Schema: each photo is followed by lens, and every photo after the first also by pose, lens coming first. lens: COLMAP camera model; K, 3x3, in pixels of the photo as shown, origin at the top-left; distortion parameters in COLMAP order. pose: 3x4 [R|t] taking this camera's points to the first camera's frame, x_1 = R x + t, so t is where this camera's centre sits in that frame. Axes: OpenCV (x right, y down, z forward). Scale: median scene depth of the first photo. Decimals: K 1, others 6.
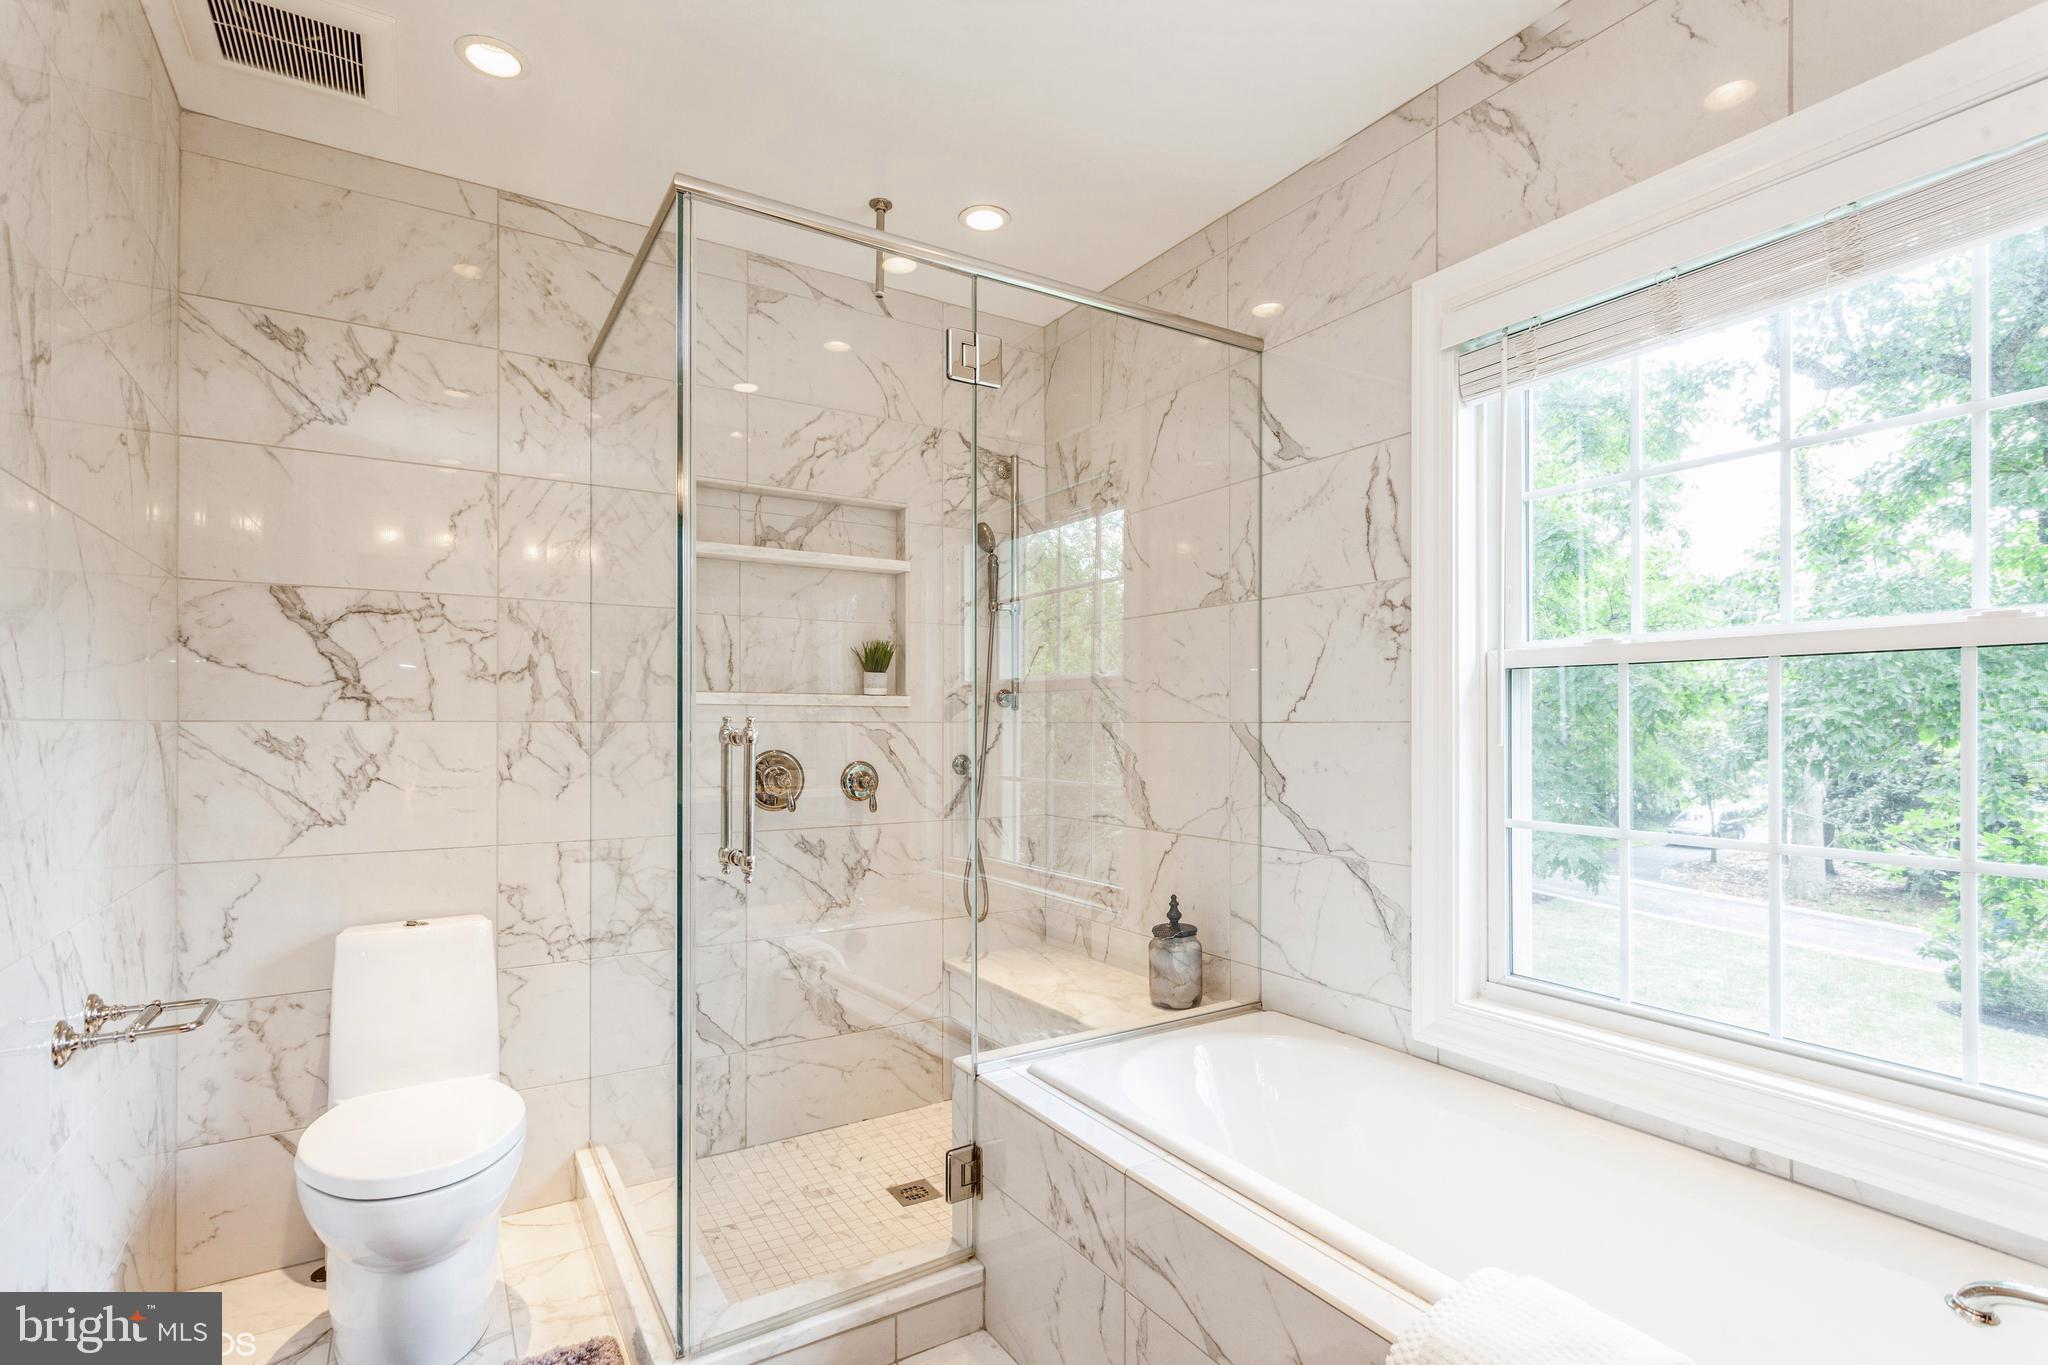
lens RADIAL K [[981.5, 0, 1021.2], [0, 981.5, 724.6], [0, 0, 1]] dist [0.002749, 0.000688]
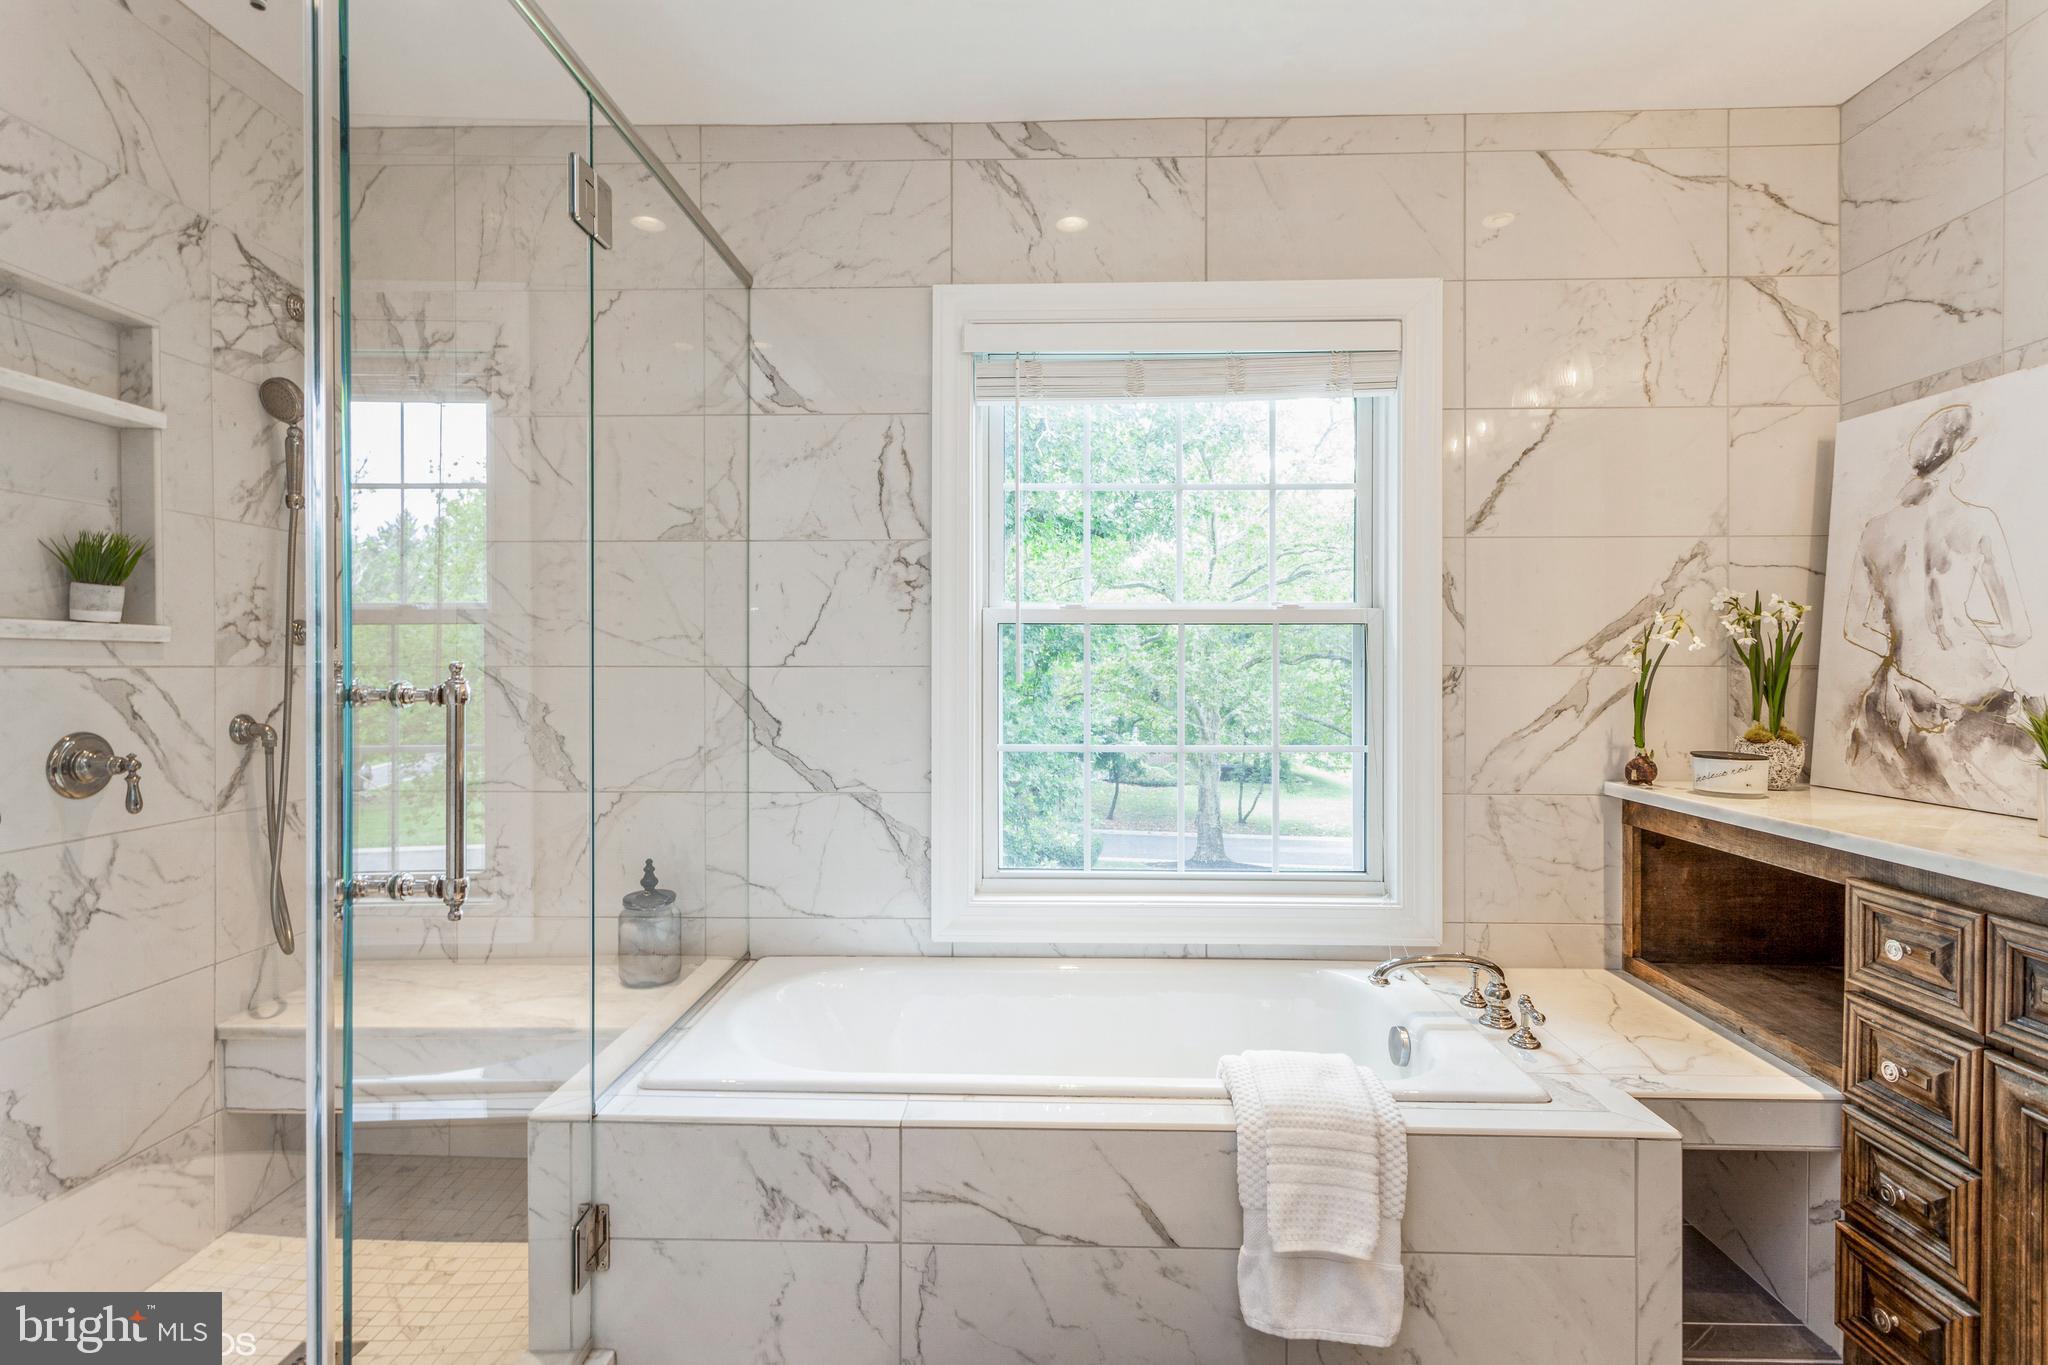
lens RADIAL K [[988.6, 0, 1017.1], [0, 988.6, 669.5], [0, 0, 1]] dist [0.003226, 0.001450]
pose [[0.552679, -0.004509, 0.833382, -0.440783], [0.000862, 0.999988, 0.004839, -0.004066], [-0.833394, -0.001956, 0.552676, 0.237858]]
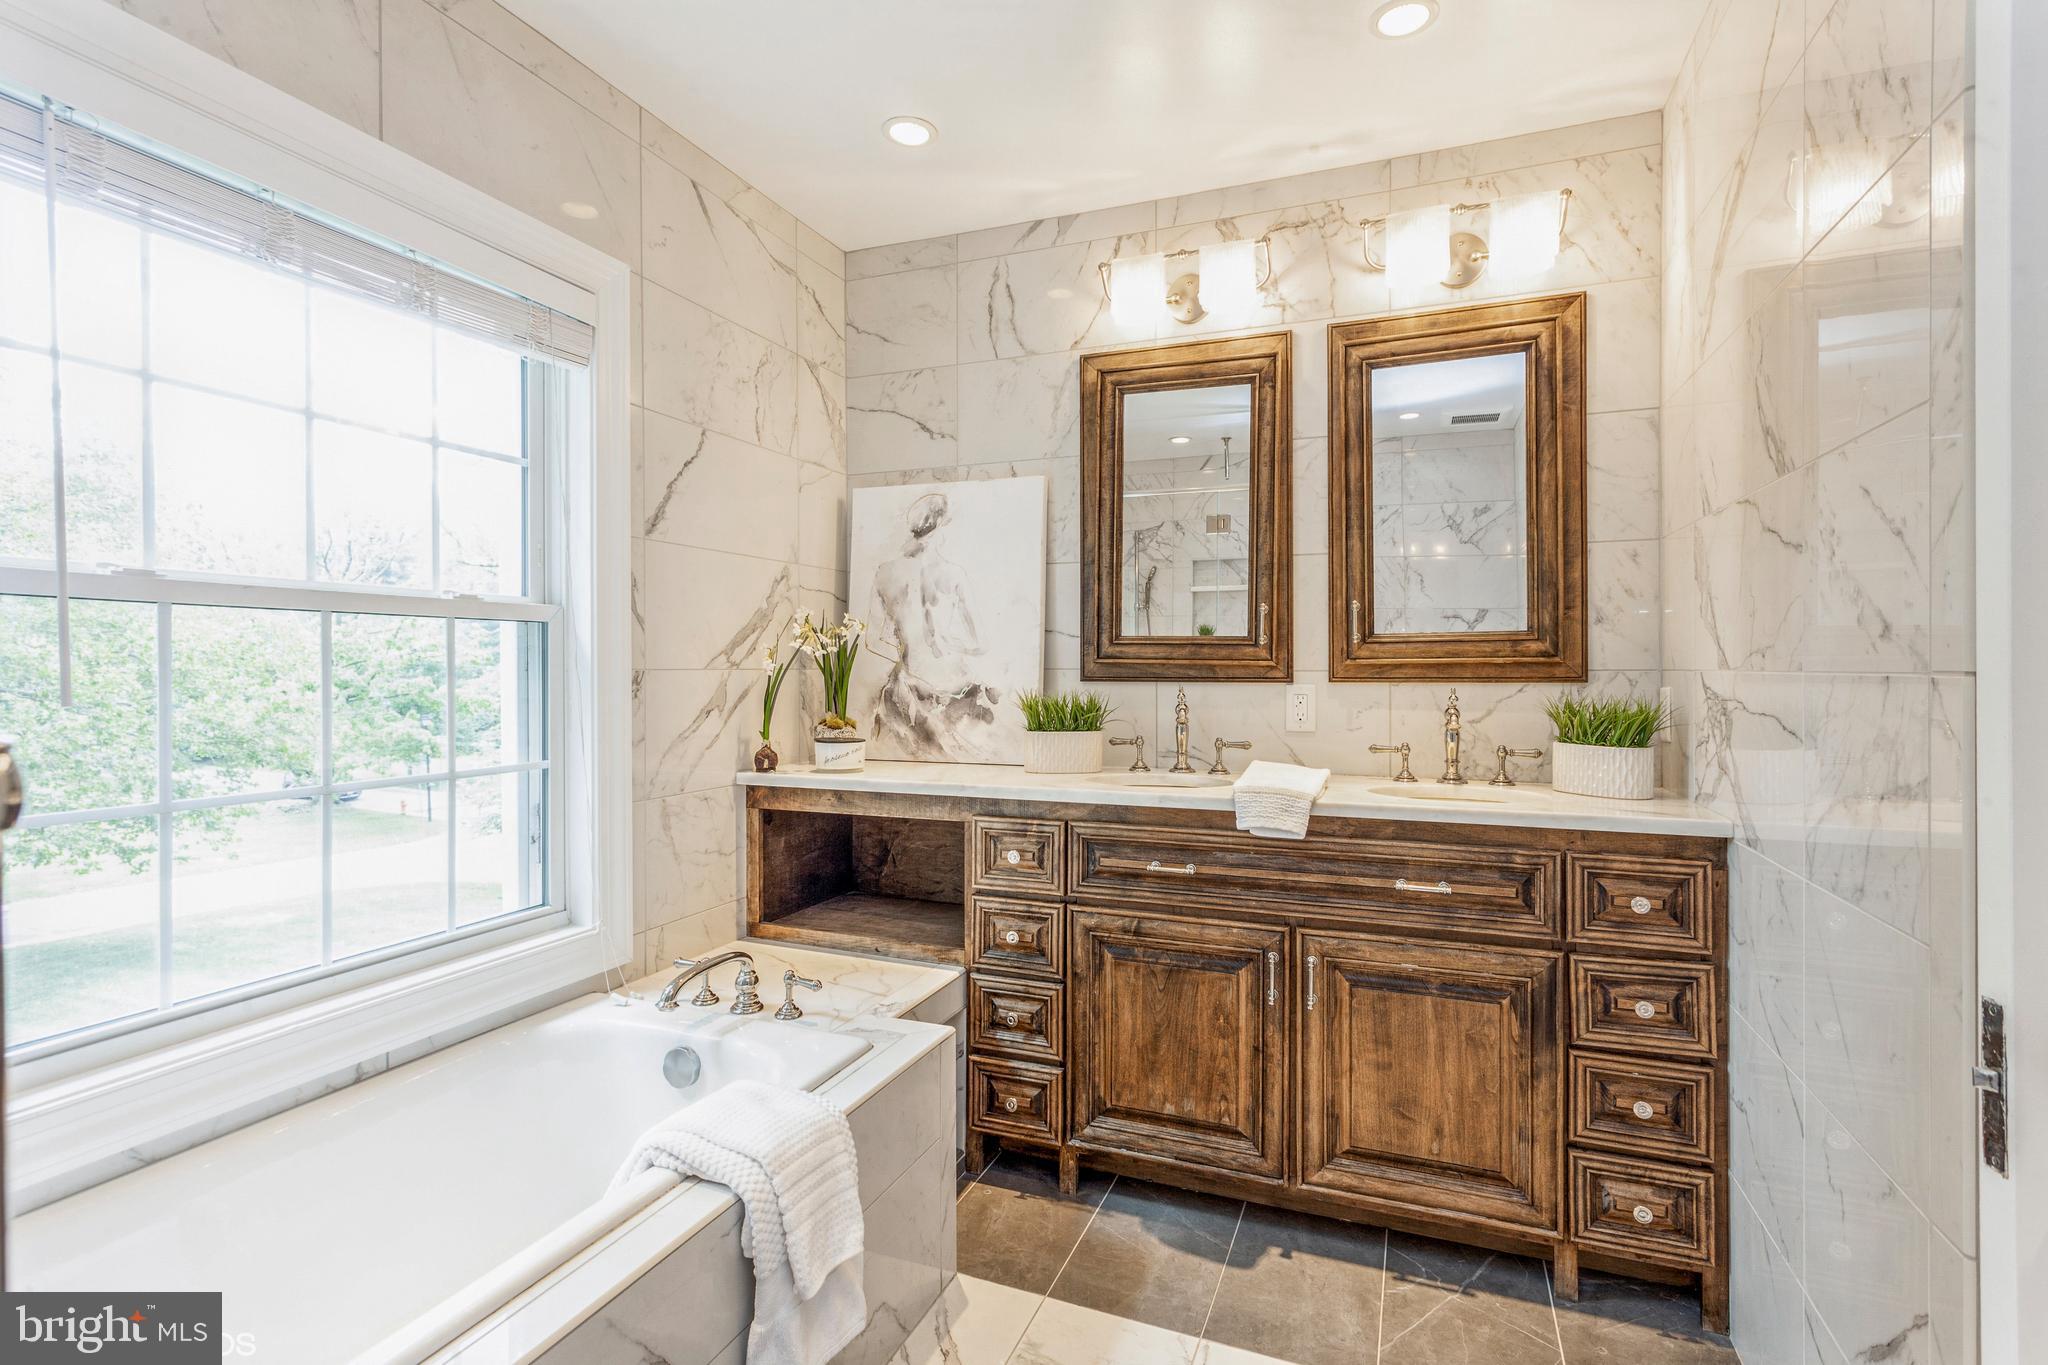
lens RADIAL K [[979.9, 0, 1032.6], [0, 979.9, 673.8], [0, 0, 1]] dist [0.000671, 0.001063]
pose [[-0.598833, -0.004673, 0.800860, -0.368367], [0.002302, 0.999969, 0.007556, -0.004662], [-0.800870, 0.006369, -0.598804, 0.678942]]
